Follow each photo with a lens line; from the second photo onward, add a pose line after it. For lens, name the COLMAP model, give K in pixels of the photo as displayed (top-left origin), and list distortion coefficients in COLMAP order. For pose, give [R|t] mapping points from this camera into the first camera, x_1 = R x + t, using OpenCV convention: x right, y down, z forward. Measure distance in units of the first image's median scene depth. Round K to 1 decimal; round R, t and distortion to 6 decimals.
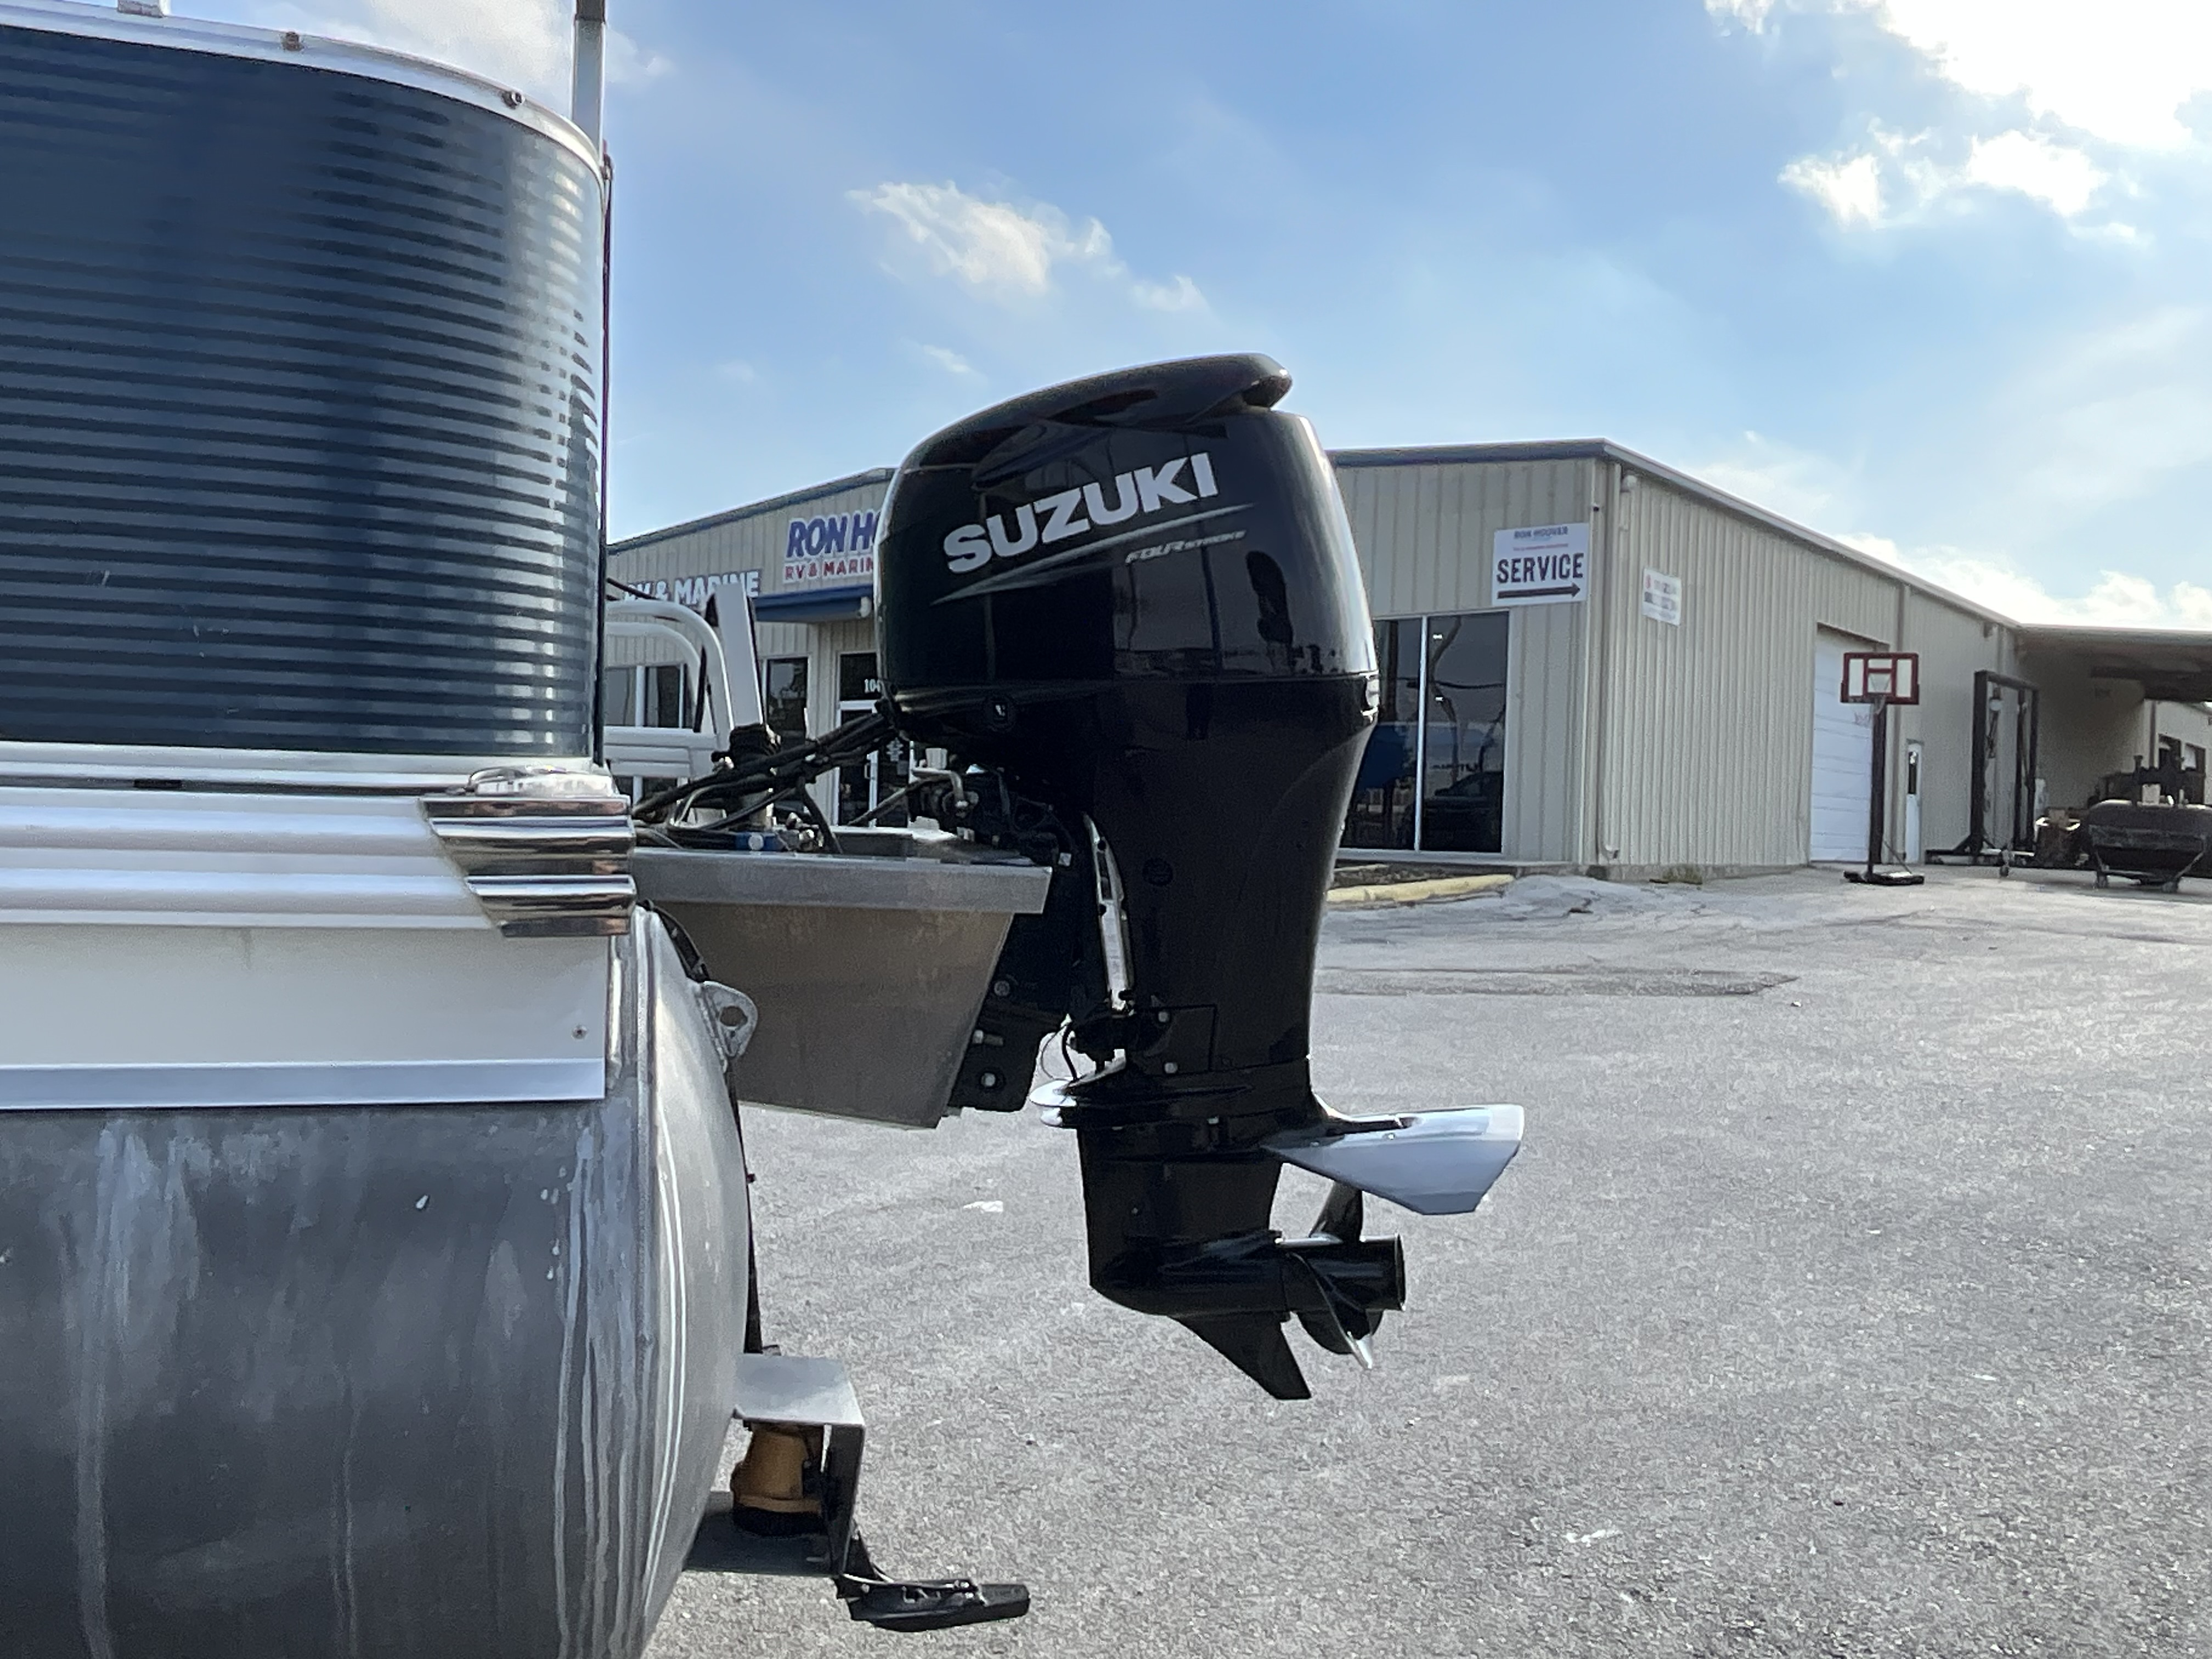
lens RADIAL K [[1712.6, 0, 1107.7], [0, 1712.6, 828.2], [0, 0, 1]] dist [-0.024292, -0.007605]
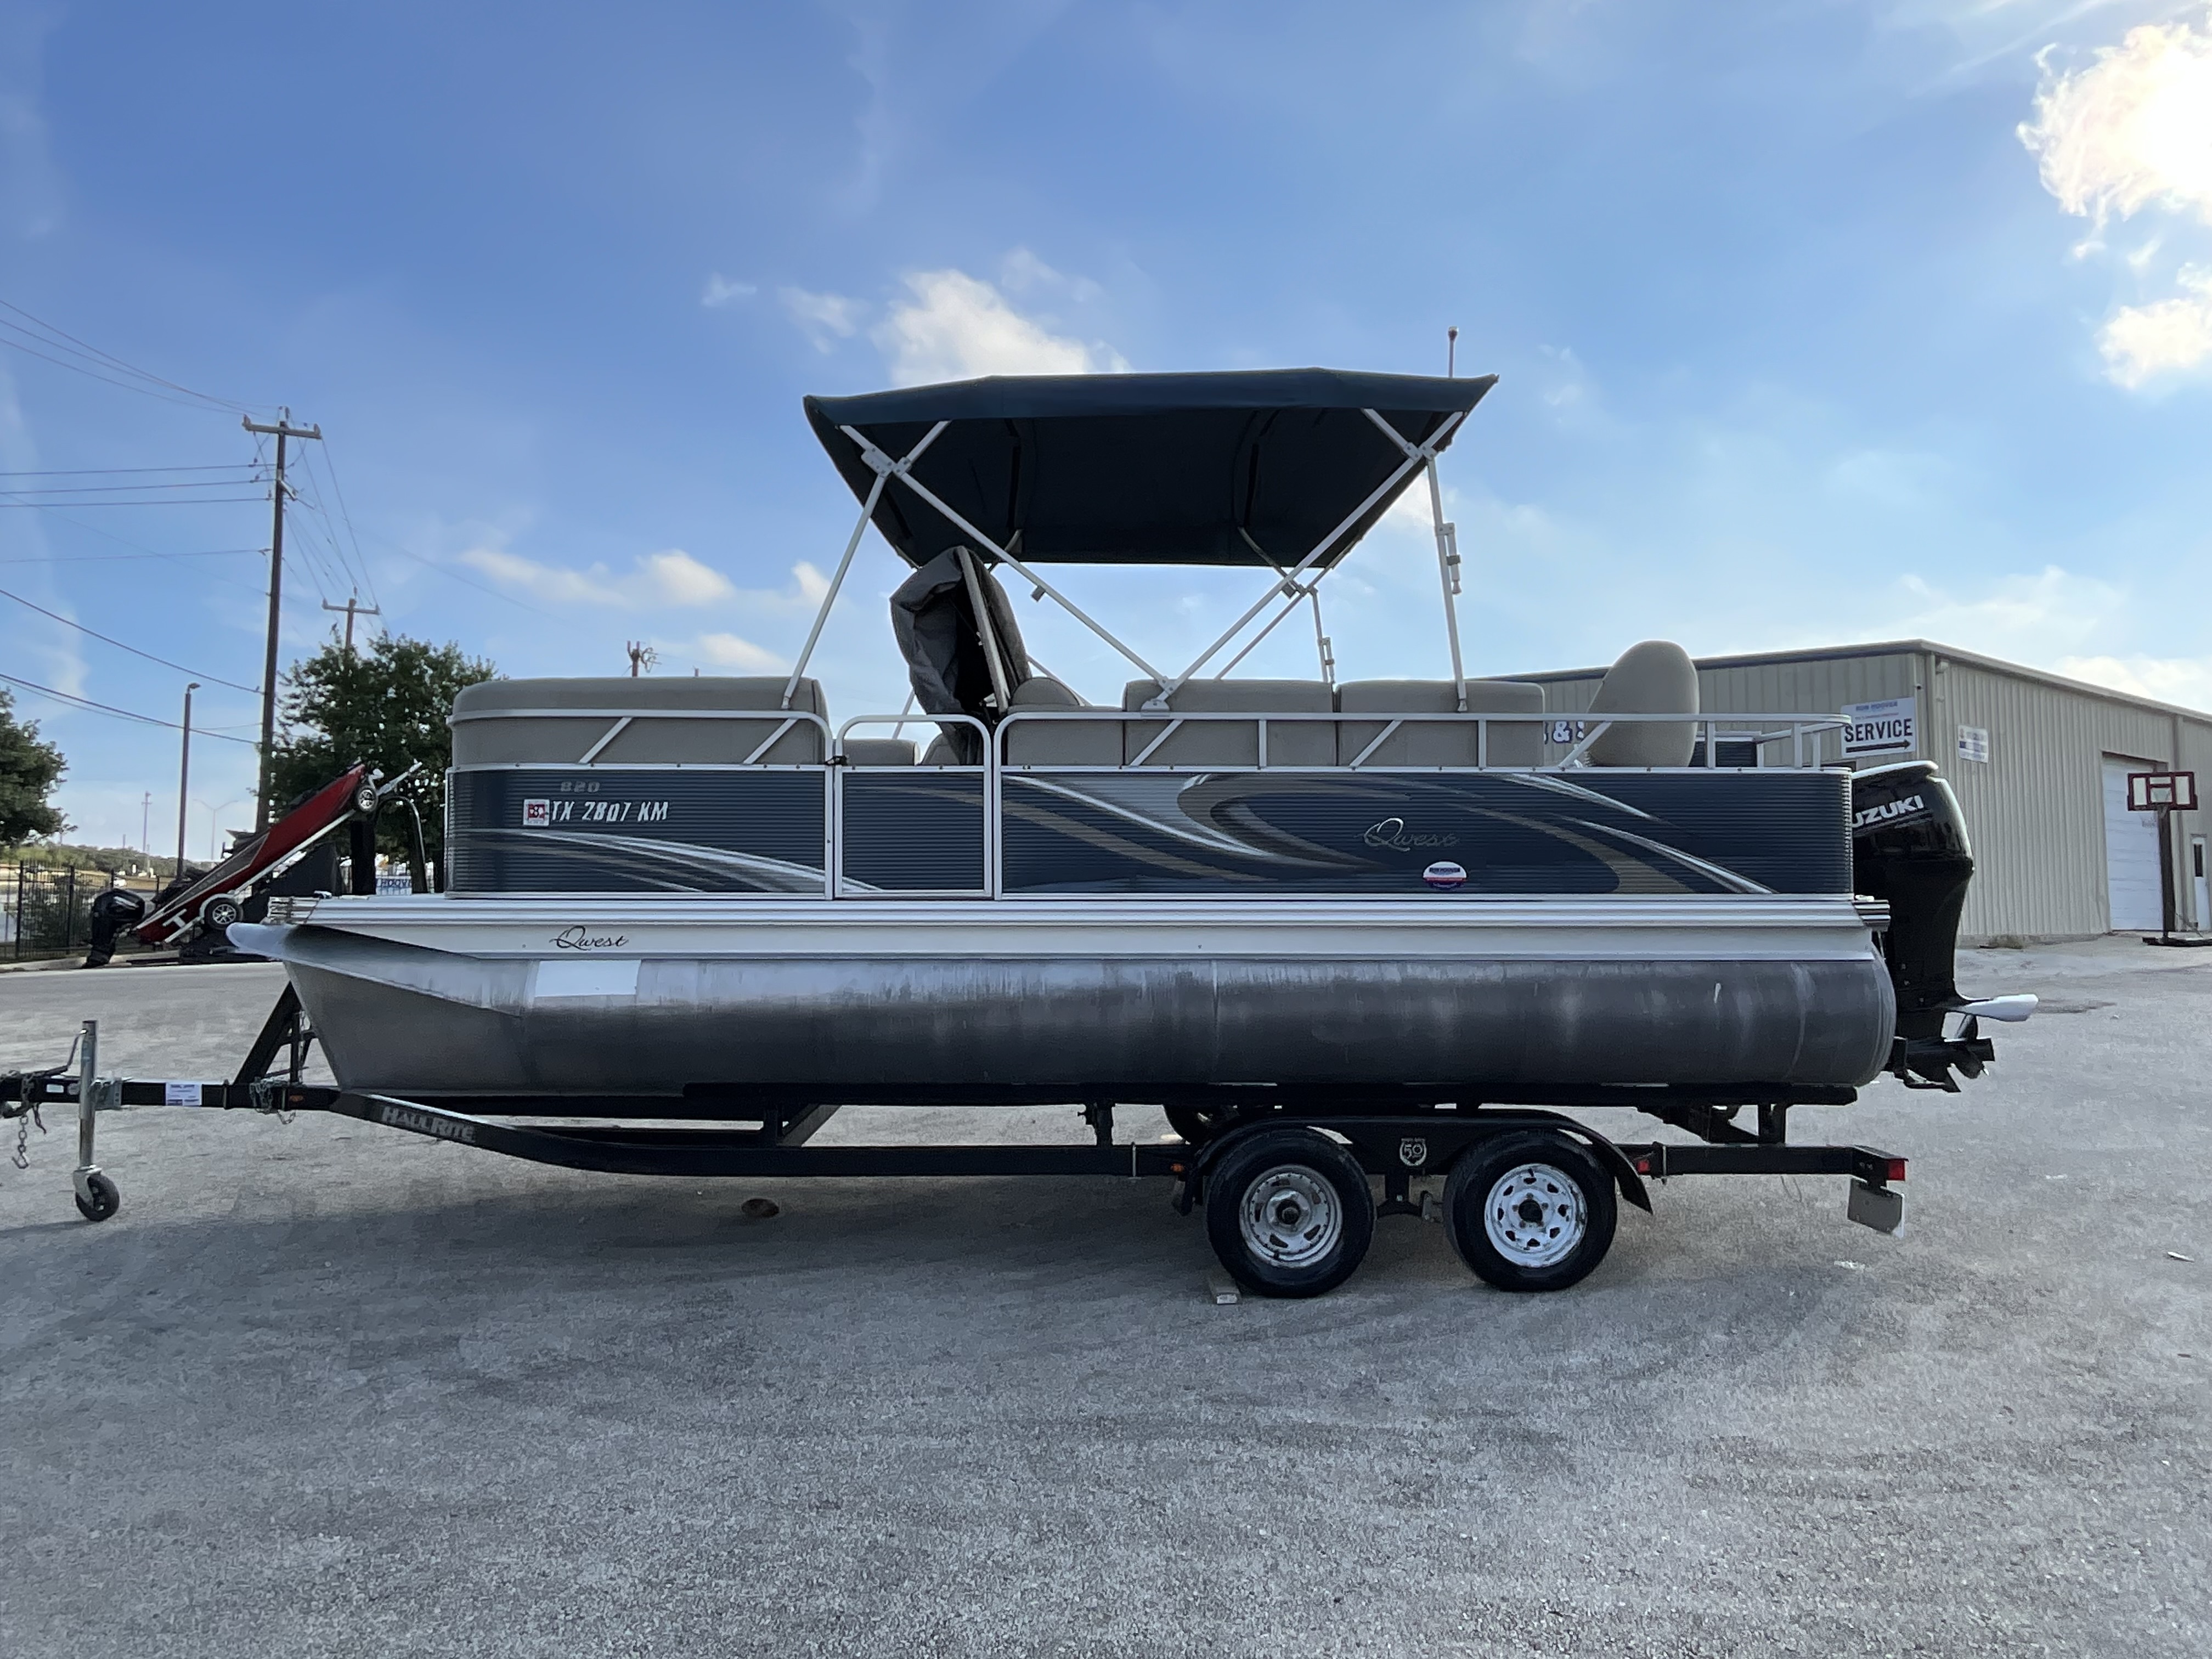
lens RADIAL K [[1324.3, 0, 1112.7], [0, 1324.3, 823.4], [0, 0, 1]] dist [-0.004747, 0.004764]
pose [[0.968455, -0.046710, -0.244770, -0.101734], [0.027043, 0.996174, -0.083104, 0.001391], [0.247716, 0.073864, 0.966013, -0.230542]]
